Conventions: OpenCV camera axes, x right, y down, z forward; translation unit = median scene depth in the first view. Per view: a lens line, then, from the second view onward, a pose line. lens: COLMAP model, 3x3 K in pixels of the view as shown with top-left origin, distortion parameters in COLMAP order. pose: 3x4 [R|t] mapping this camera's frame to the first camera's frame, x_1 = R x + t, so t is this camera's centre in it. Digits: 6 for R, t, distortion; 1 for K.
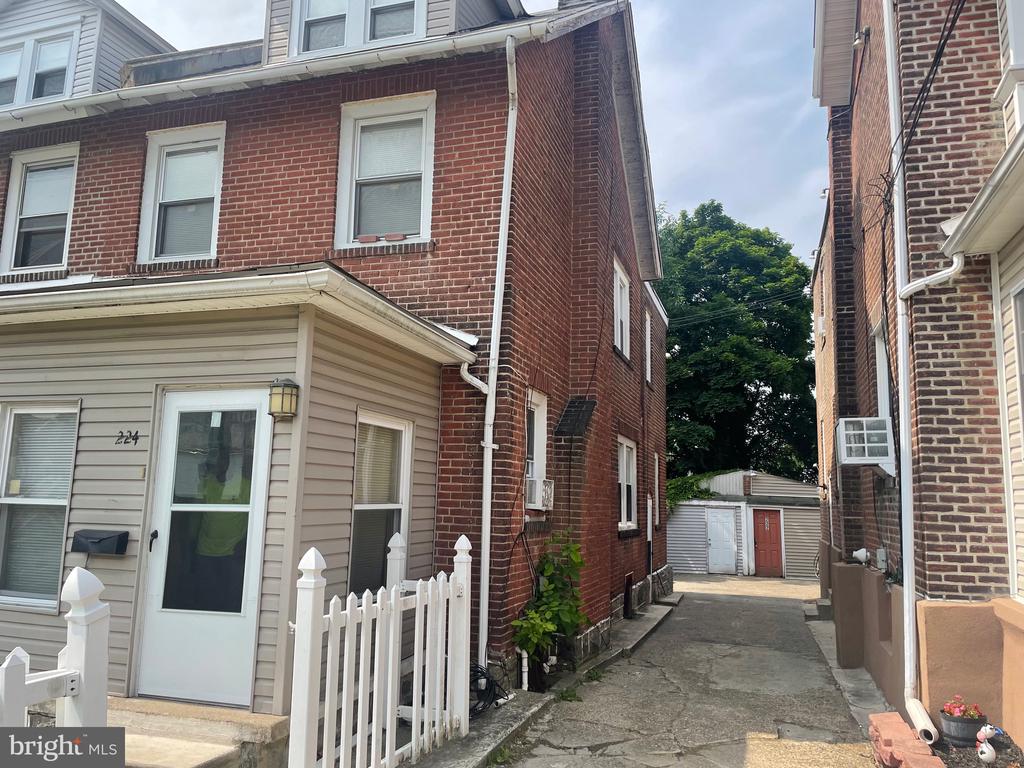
lens RADIAL K [[778.6, 0, 517.6], [0, 778.6, 387.9], [0, 0, 1]] dist [0.096870, -0.123800]
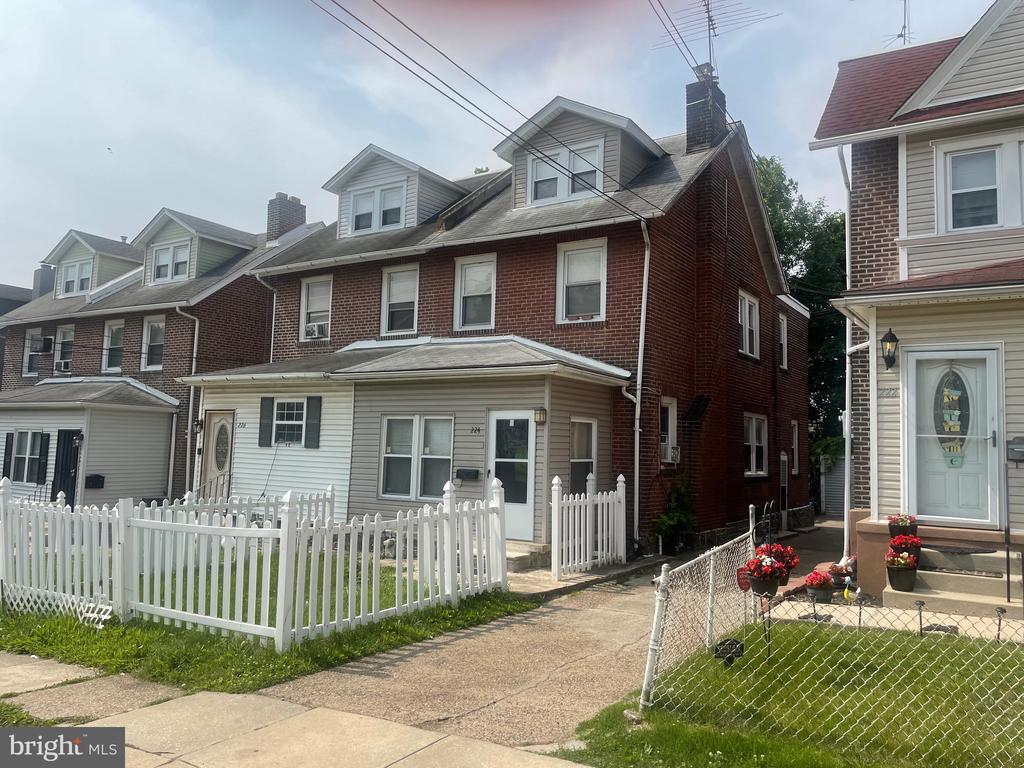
lens RADIAL K [[778.6, 0, 517.6], [0, 778.6, 387.9], [0, 0, 1]] dist [0.096870, -0.123800]
pose [[0.964592, -0.018483, -0.263099, 0.188099], [0.034703, 0.997763, 0.057138, -0.150032], [0.261454, -0.064245, 0.963075, -0.936028]]
